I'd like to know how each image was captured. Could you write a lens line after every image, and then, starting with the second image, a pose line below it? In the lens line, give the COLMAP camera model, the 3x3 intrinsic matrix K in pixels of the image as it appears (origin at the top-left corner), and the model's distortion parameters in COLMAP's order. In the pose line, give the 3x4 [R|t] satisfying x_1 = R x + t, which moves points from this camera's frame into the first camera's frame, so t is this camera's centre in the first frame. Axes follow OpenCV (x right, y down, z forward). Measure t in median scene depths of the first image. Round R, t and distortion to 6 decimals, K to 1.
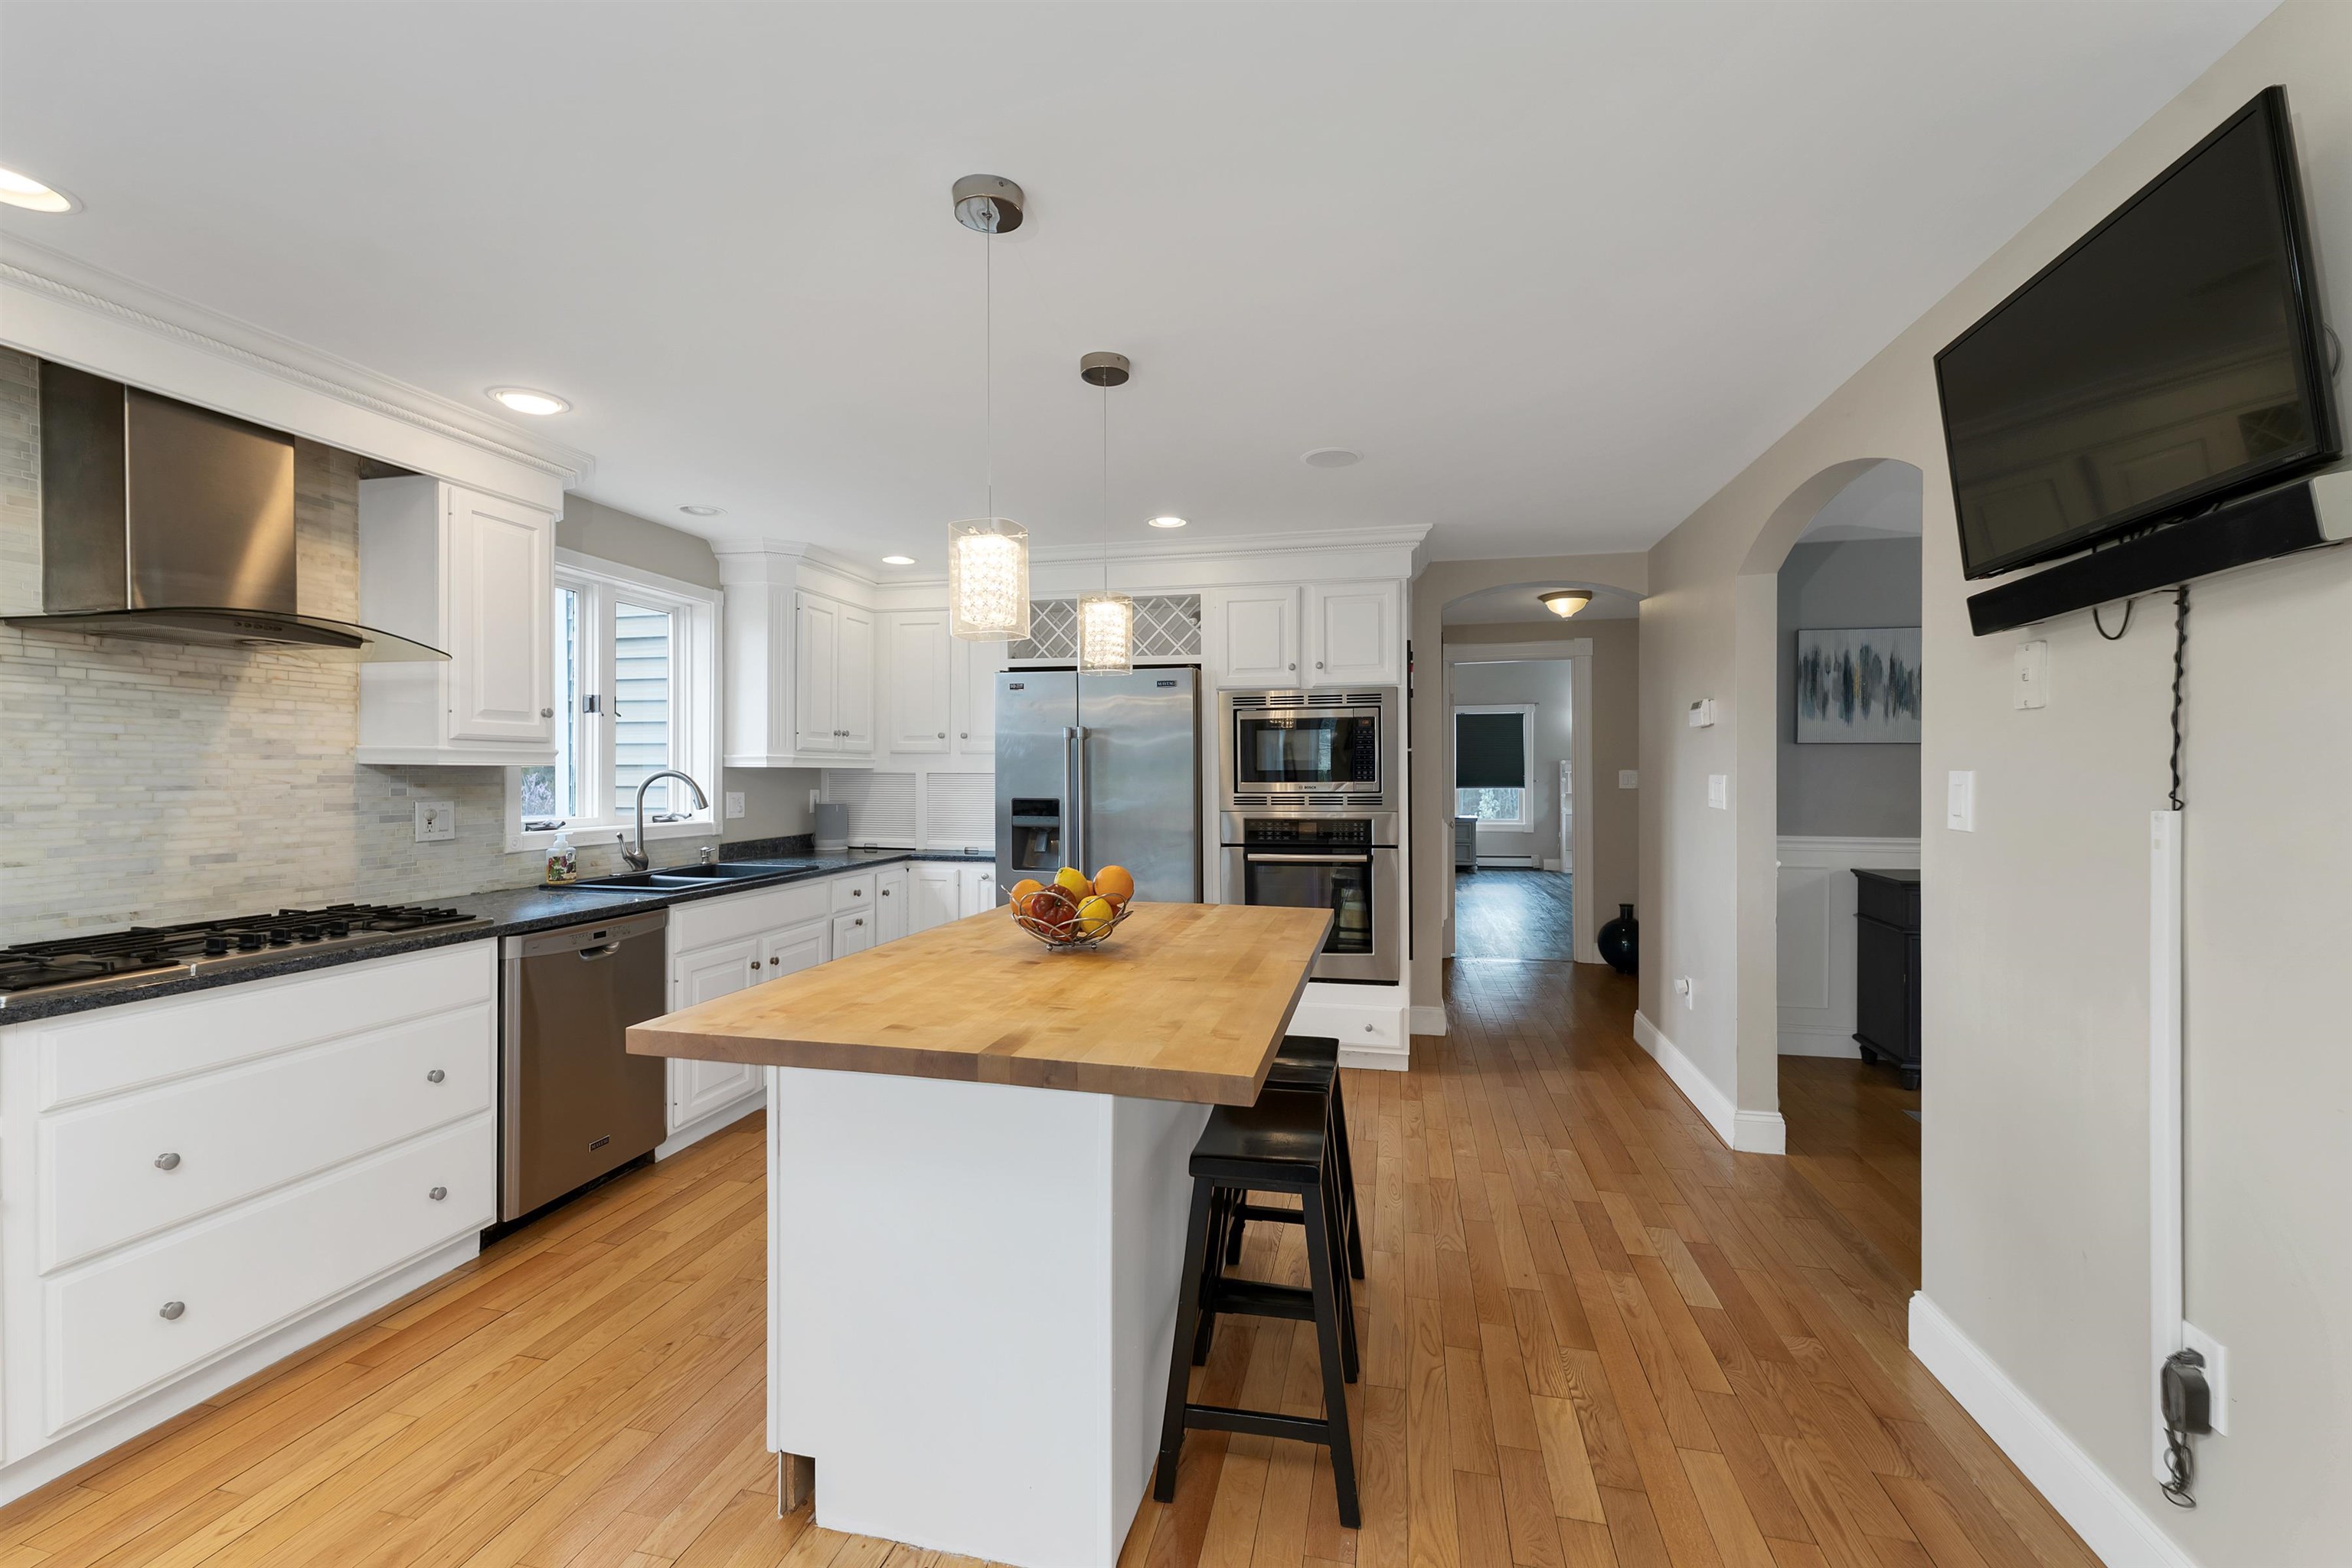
lens RADIAL K [[970.9, 0, 1164.8], [0, 970.9, 777.4], [0, 0, 1]] dist [0.003685, -0.000834]
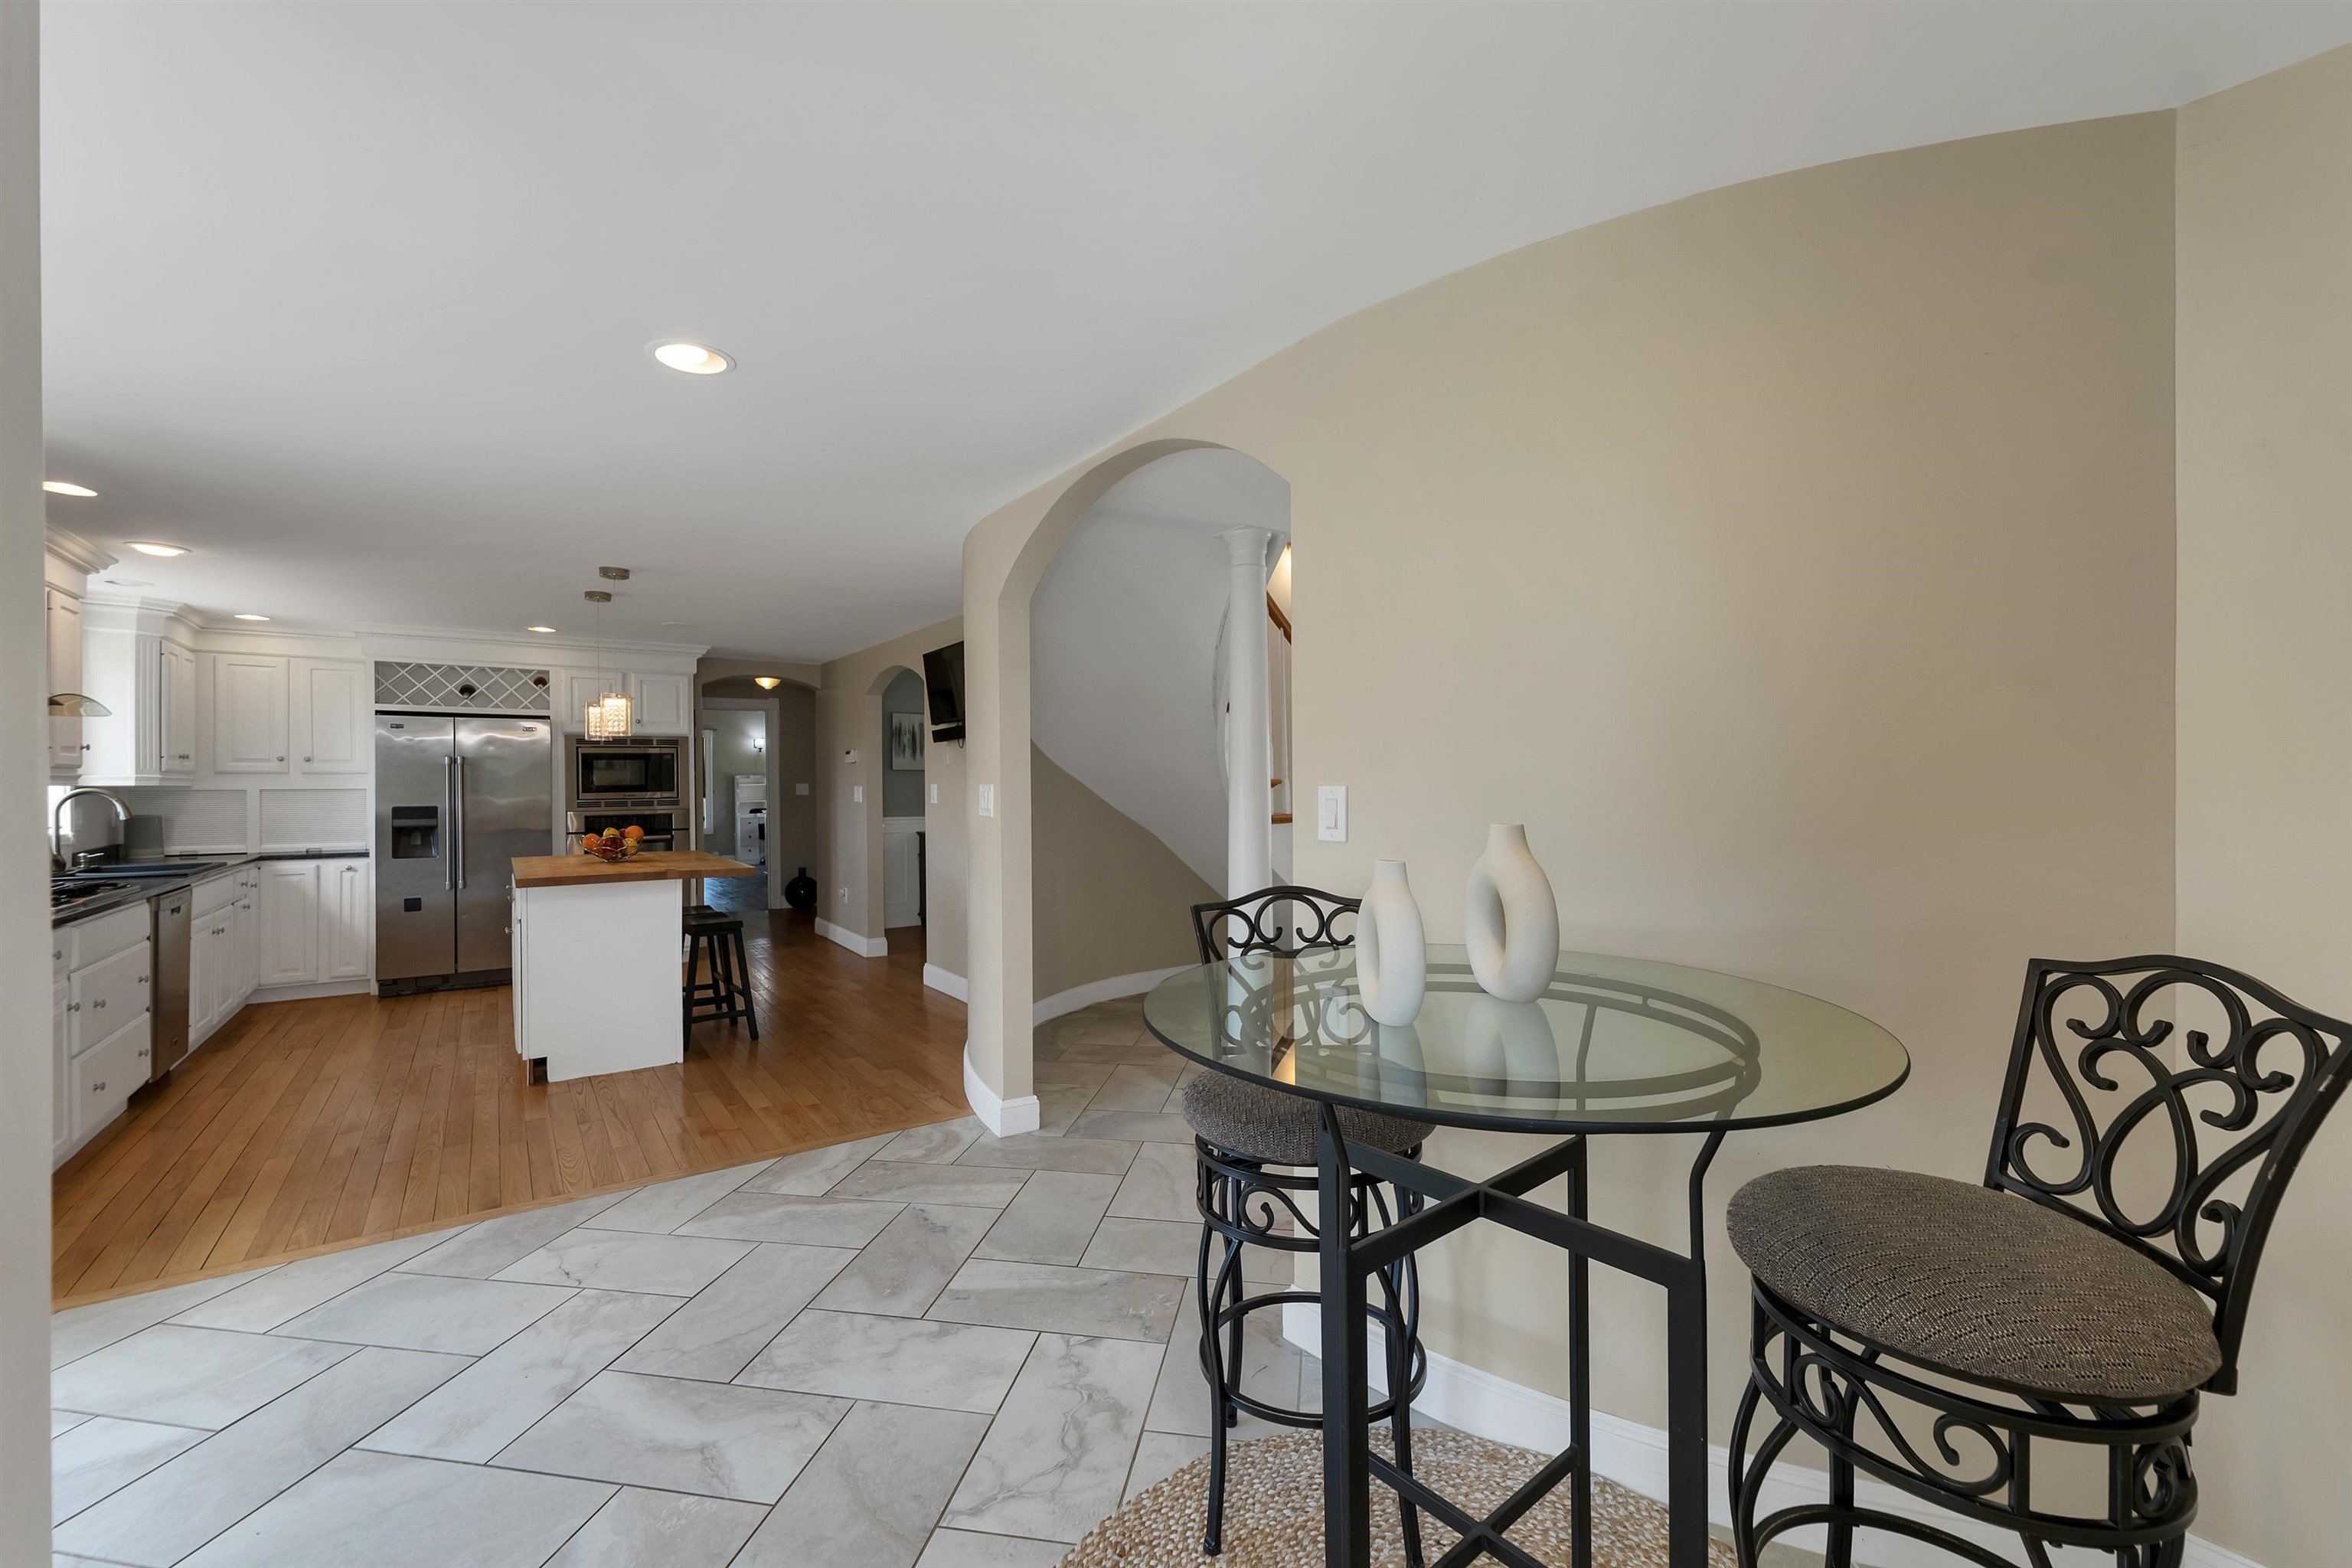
lens RADIAL K [[970.9, 0, 1176.6], [0, 970.9, 777.1], [0, 0, 1]] dist [0.003685, -0.000834]
pose [[0.660136, -0.001290, 0.751145, -0.474714], [0.011135, 0.999905, -0.008069, 0.002564], [-0.751064, 0.013691, 0.660088, -0.773896]]
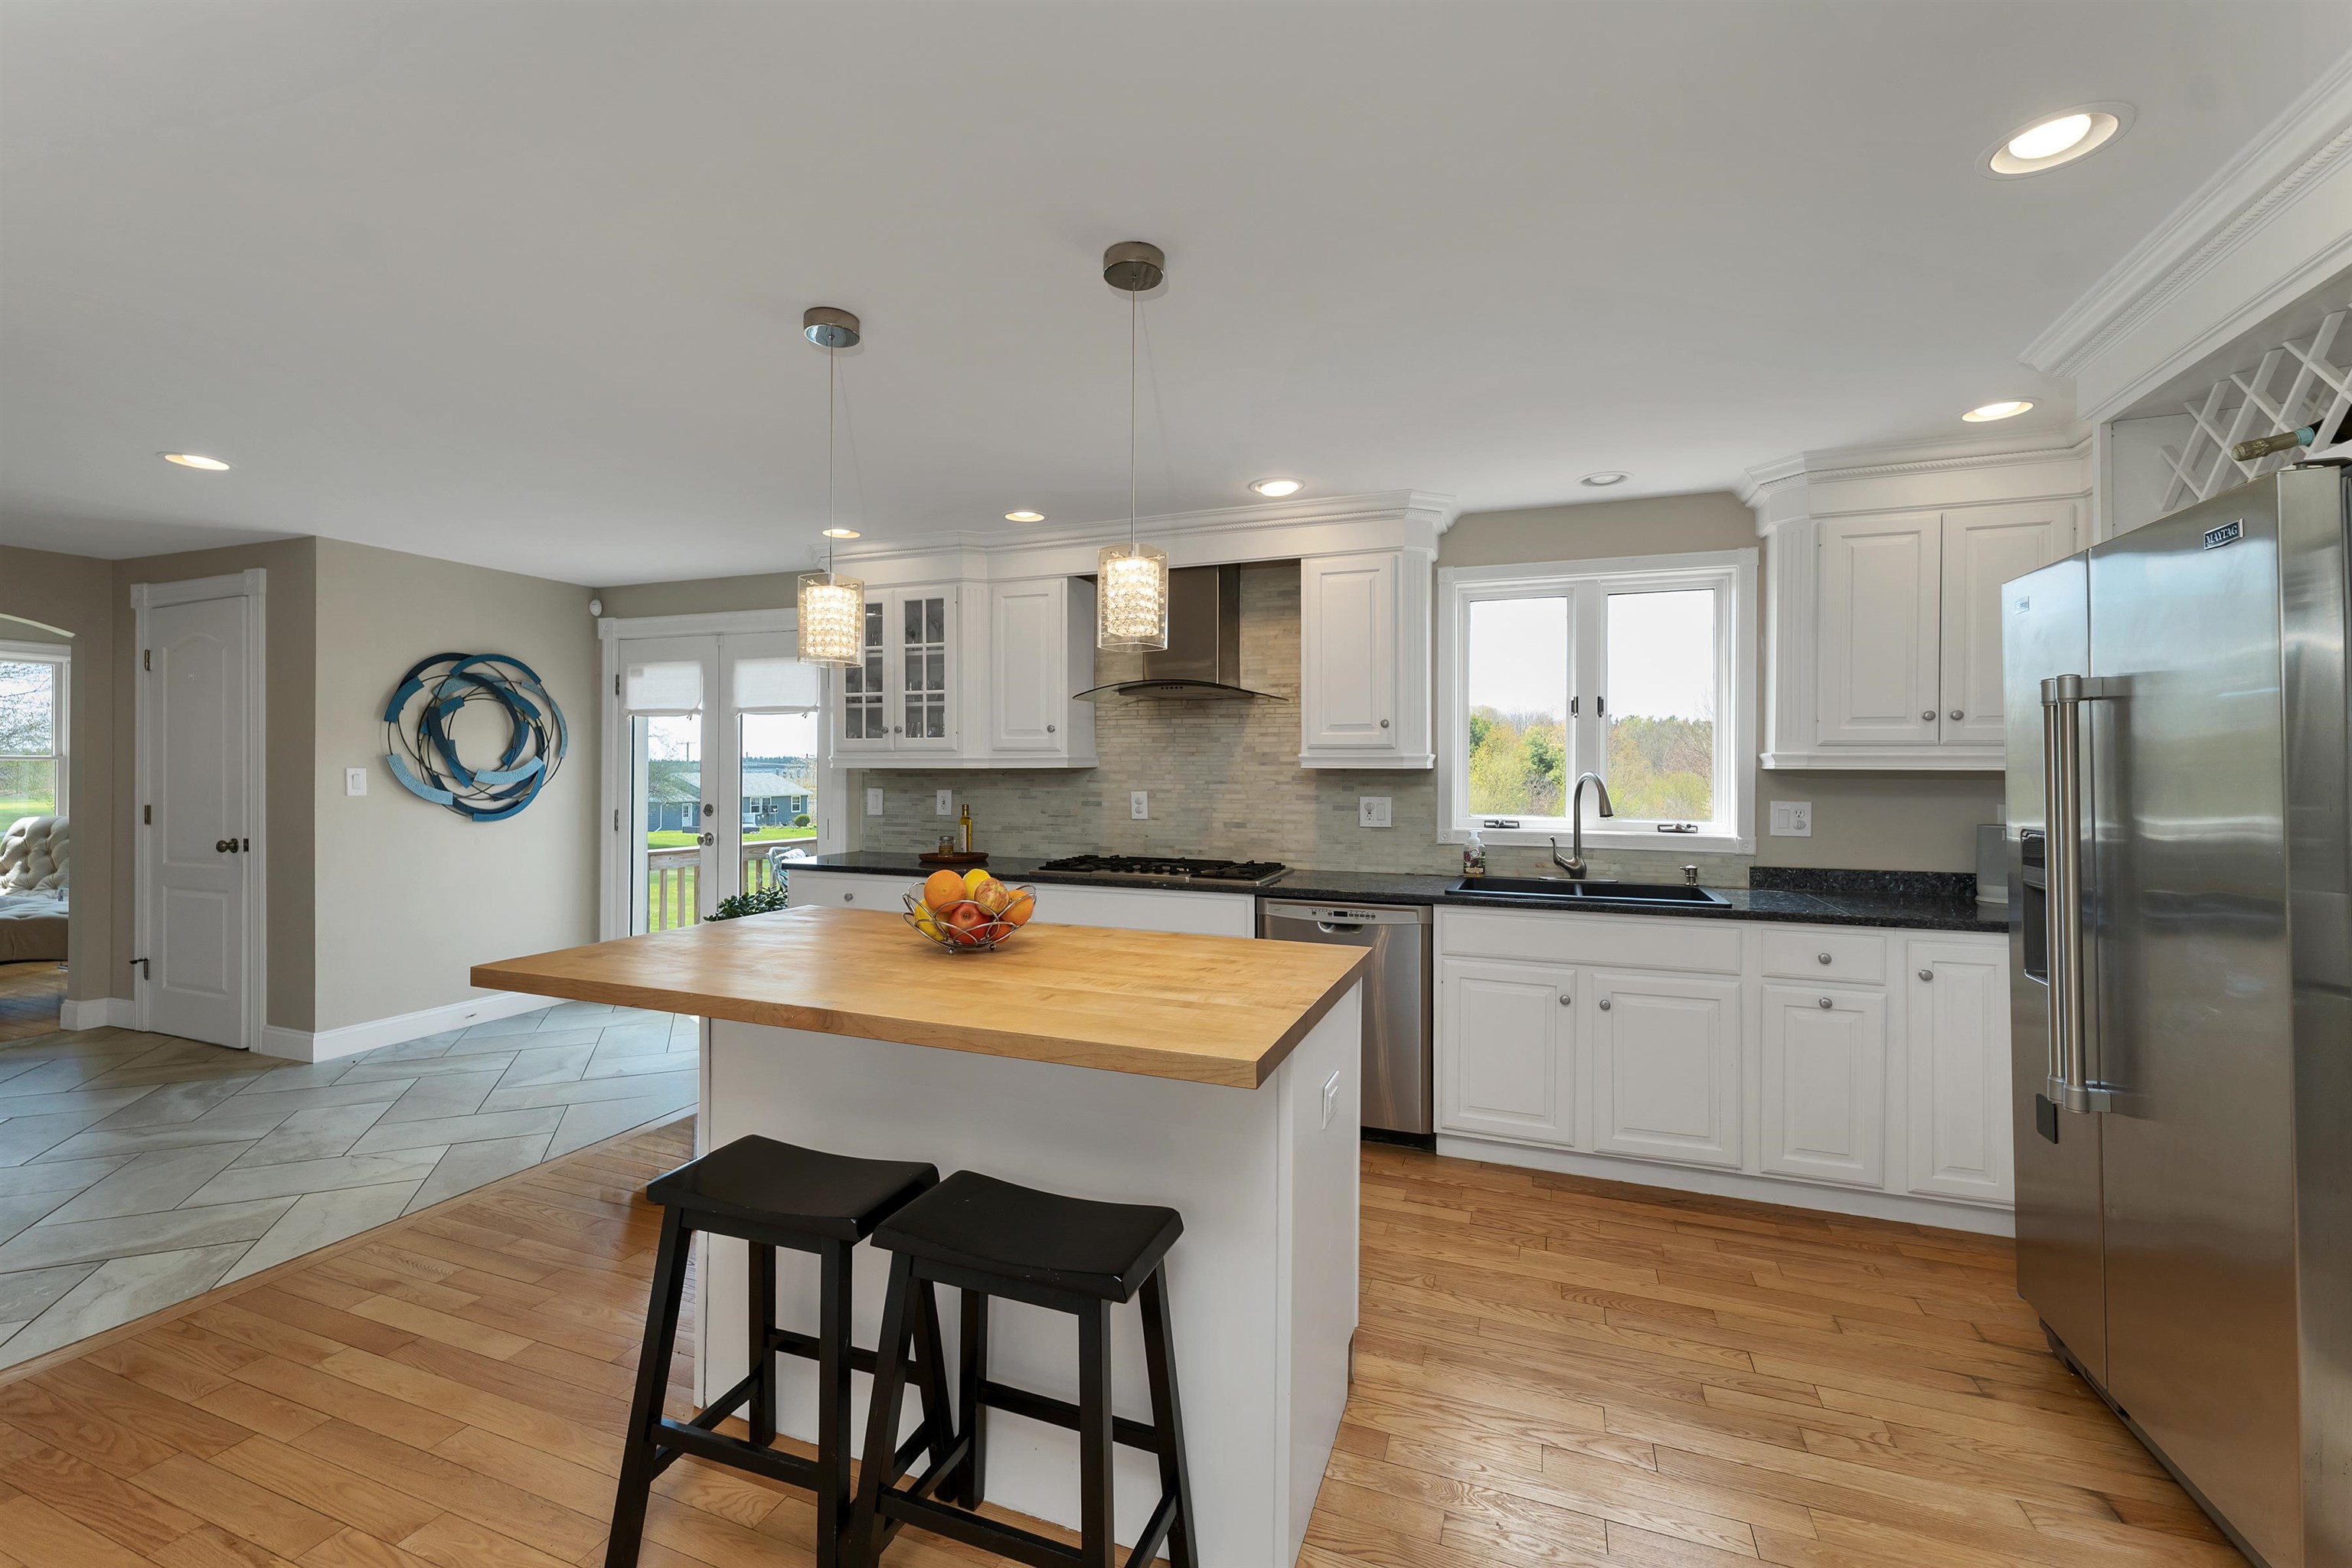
lens RADIAL K [[970.9, 0, 1169.9], [0, 970.9, 775.2], [0, 0, 1]] dist [0.003685, -0.000834]
pose [[-0.141427, 0.003659, -0.989942, 0.409715], [-0.009675, 0.999940, 0.005078, -0.005628], [0.989901, 0.010296, -0.141383, 0.660805]]
